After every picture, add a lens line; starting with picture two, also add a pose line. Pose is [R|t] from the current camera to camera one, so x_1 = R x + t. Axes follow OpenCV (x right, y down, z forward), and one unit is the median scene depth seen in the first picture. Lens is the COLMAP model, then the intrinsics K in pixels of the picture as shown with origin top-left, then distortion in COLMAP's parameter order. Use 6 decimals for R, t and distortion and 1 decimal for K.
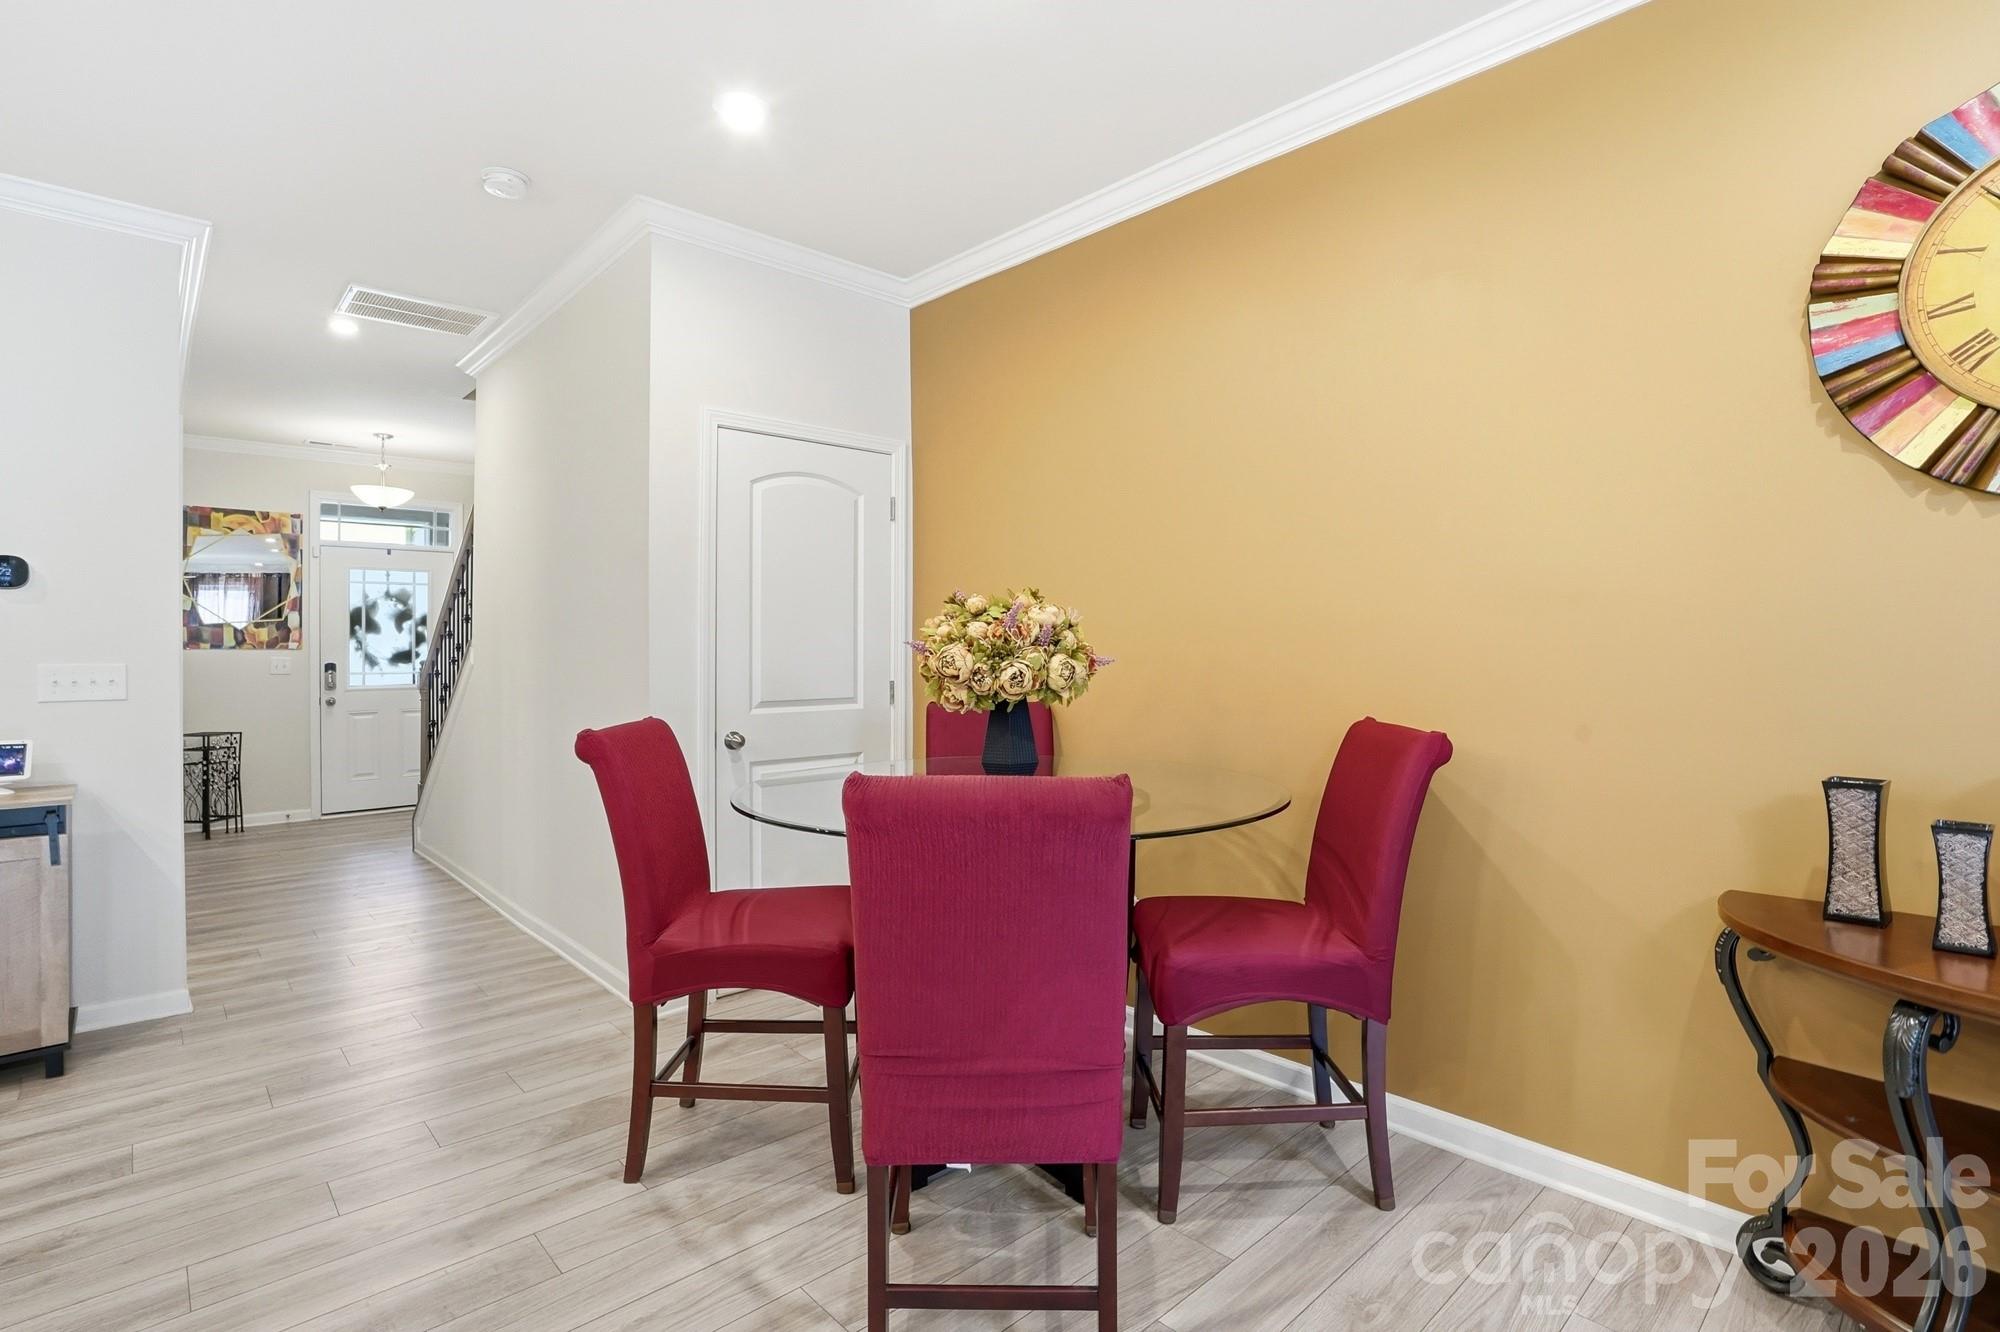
lens RADIAL K [[922.2, 0, 1005.6], [0, 922.2, 672.9], [0, 0, 1]] dist [-0.055068, 0.012955]
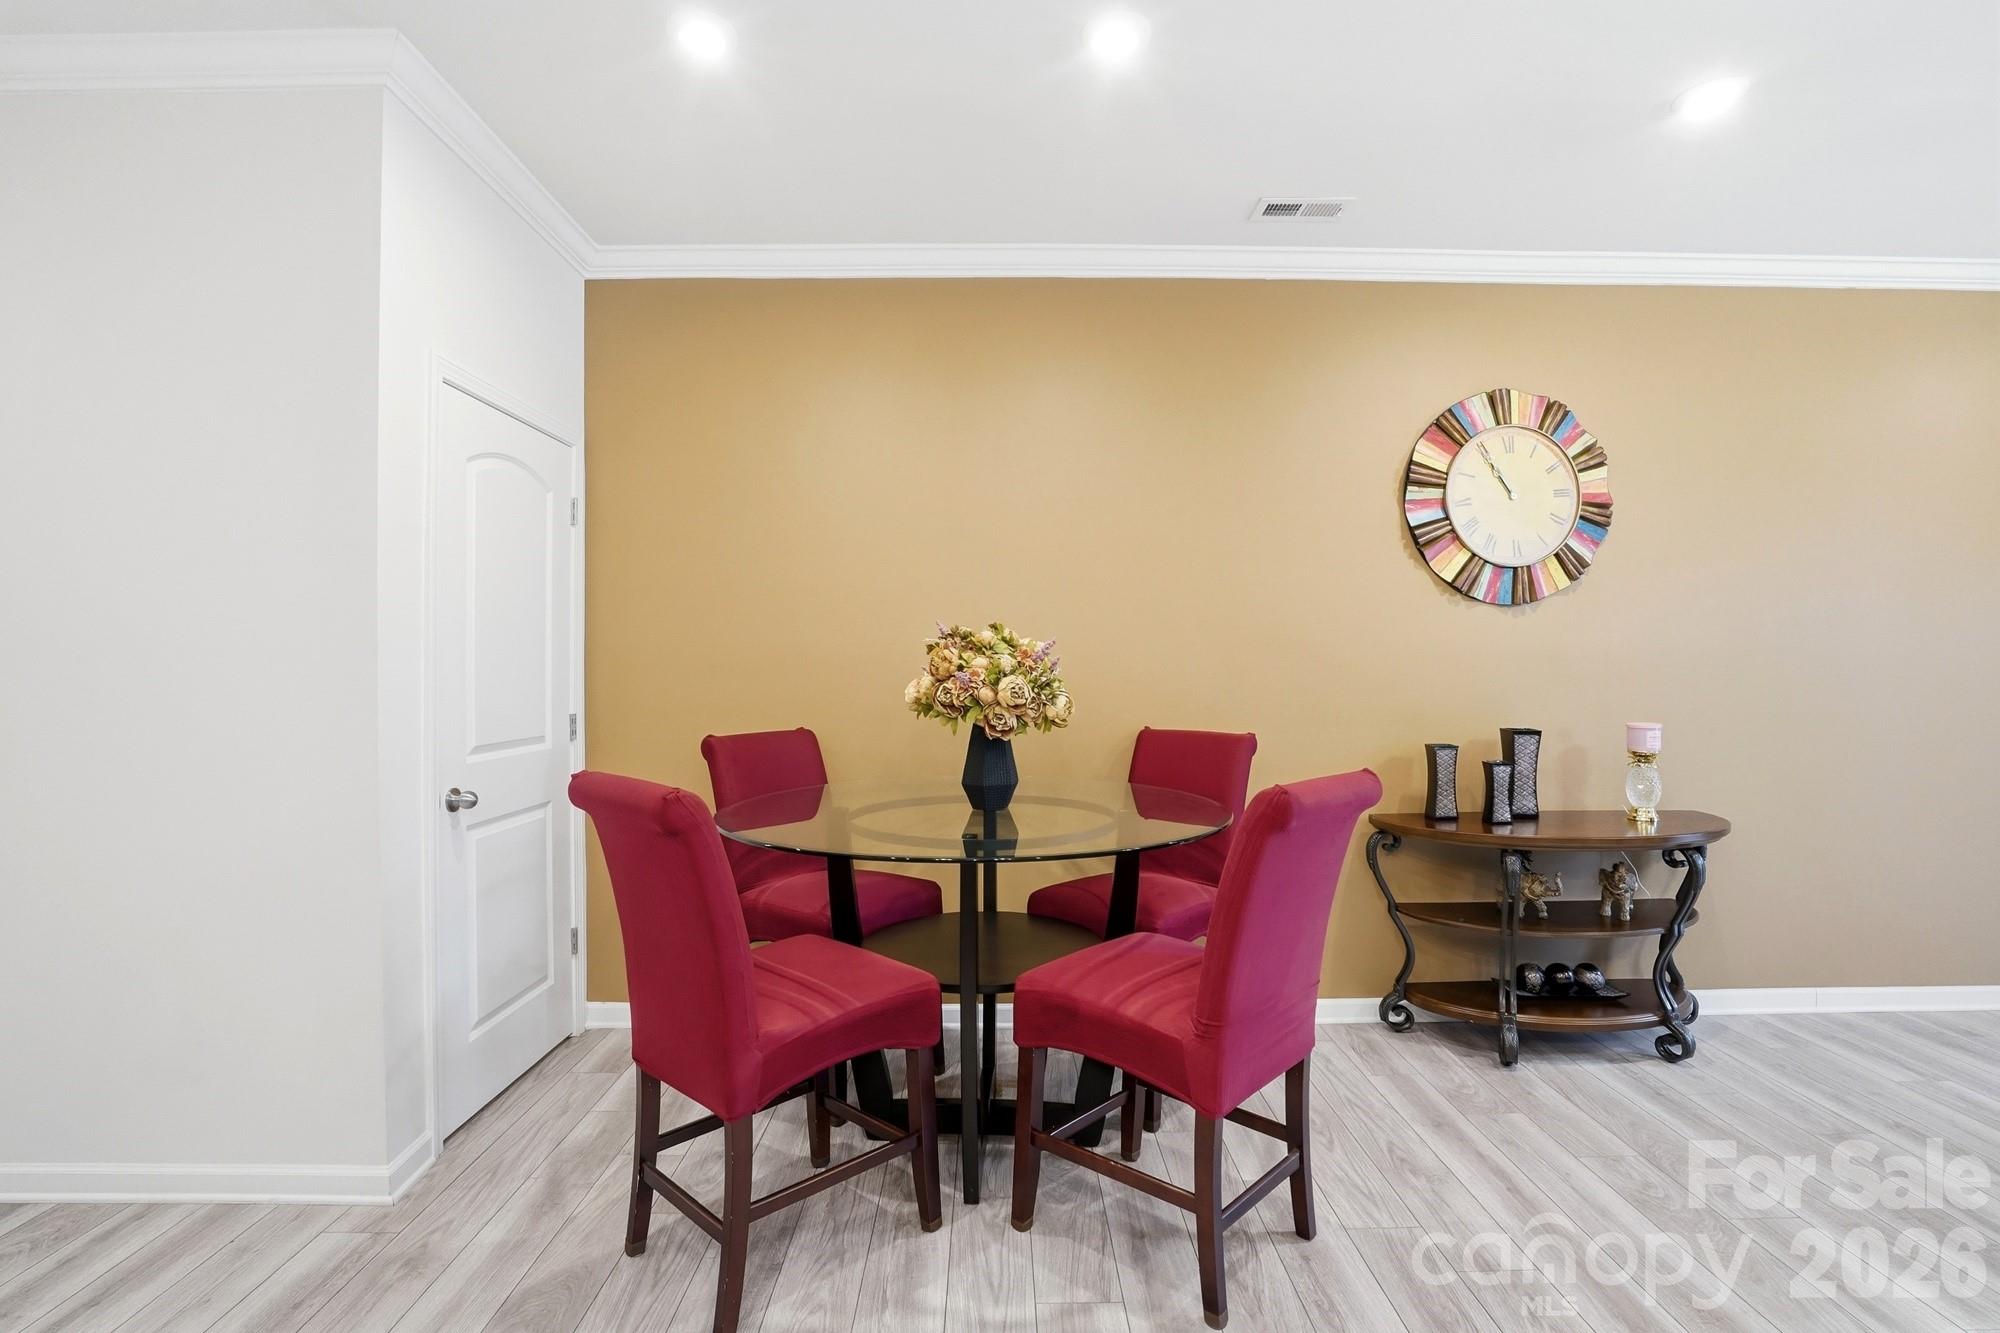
lens RADIAL K [[896.2, 0, 995.4], [0, 896.2, 694.4], [0, 0, 1]] dist [-0.017824, 0.000085]
pose [[0.696968, -0.020597, 0.716806, -0.954619], [0.019137, 0.999766, 0.010120, -0.022722], [-0.716847, 0.006664, 0.697199, 0.315379]]
